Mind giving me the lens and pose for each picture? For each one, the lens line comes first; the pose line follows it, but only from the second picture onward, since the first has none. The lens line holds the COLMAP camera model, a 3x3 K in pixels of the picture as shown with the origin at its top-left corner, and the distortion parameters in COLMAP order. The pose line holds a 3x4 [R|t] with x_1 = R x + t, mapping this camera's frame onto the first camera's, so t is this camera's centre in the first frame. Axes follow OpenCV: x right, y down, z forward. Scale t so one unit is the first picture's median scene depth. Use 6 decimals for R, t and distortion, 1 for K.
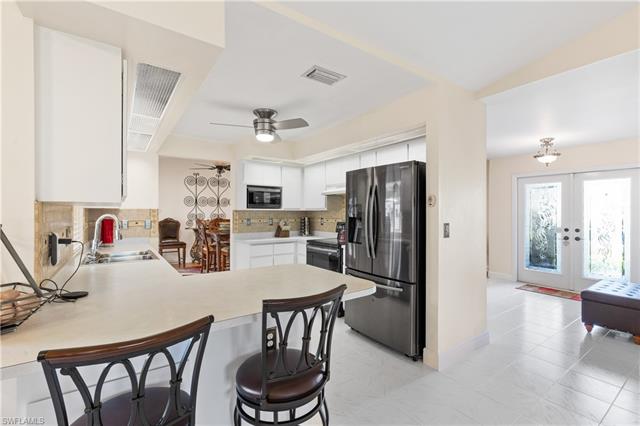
lens RADIAL K [[291.4, 0, 318.8], [0, 291.4, 211.7], [0, 0, 1]] dist [0.006370, 0.000750]
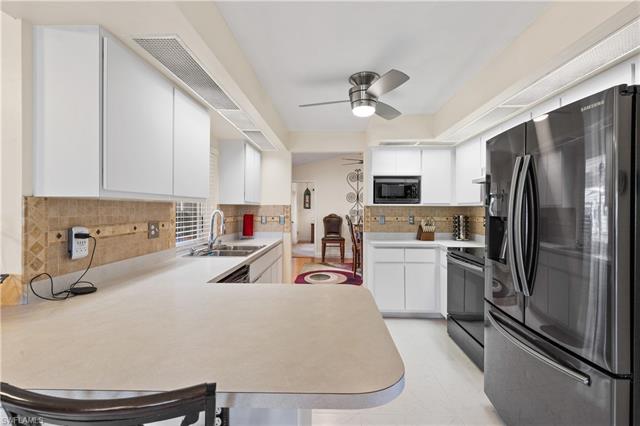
lens RADIAL K [[291.4, 0, 315.4], [0, 291.4, 211.6], [0, 0, 1]] dist [0.006370, 0.000750]
pose [[0.795318, 0.006821, -0.606153, 0.121978], [0.000818, 0.999924, 0.012325, 0.000866], [0.606191, -0.010298, 0.795252, 0.209615]]
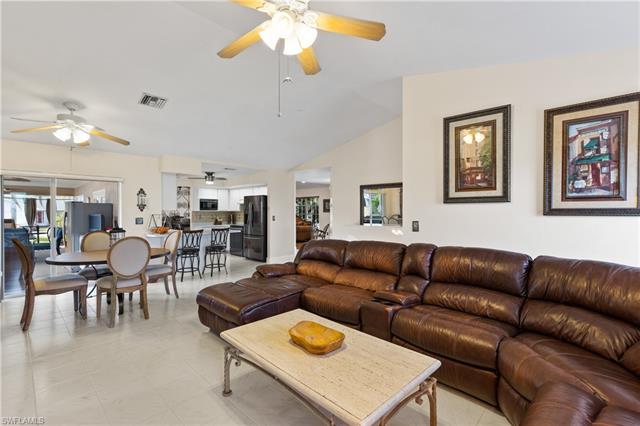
lens RADIAL K [[291.4, 0, 319.4], [0, 291.4, 211.7], [0, 0, 1]] dist [0.006370, 0.000750]
pose [[0.981101, -0.003347, 0.193466, 0.171497], [0.002680, 0.999990, 0.003709, -0.007055], [-0.193476, -0.003120, 0.981100, -1.109789]]
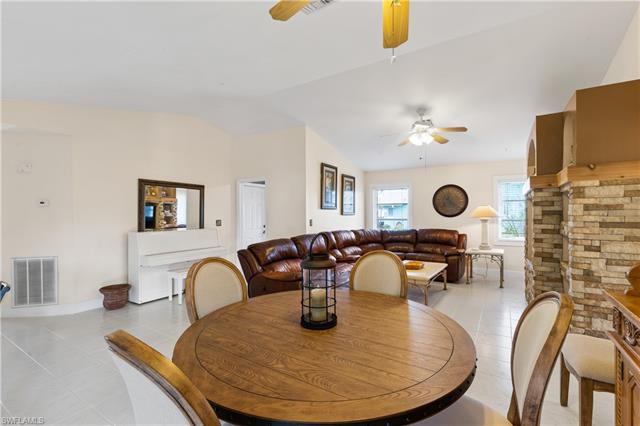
lens RADIAL K [[291.4, 0, 322.4], [0, 291.4, 215.4], [0, 0, 1]] dist [0.006370, 0.000750]
pose [[-0.385653, 0.001409, 0.922643, -0.541312], [0.002944, 0.999996, -0.000296, 0.003261], [-0.922639, 0.002602, -0.385656, -0.037188]]
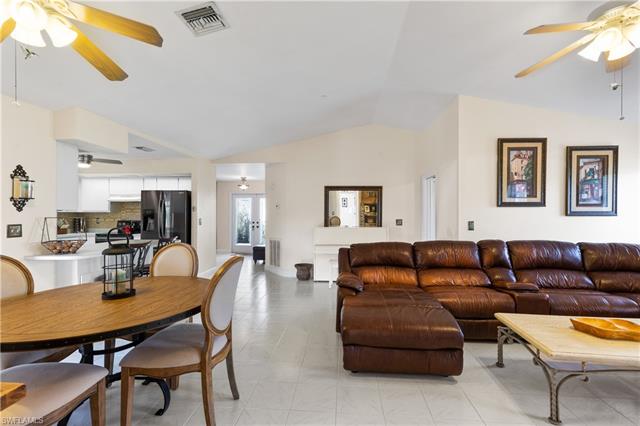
lens RADIAL K [[291.4, 0, 324.2], [0, 291.4, 211.9], [0, 0, 1]] dist [0.006370, 0.000750]
pose [[0.637063, 0.003935, 0.770802, -0.382488], [-0.001958, 0.999992, -0.003487, -0.004183], [-0.770809, 0.000712, 0.637066, -0.652754]]
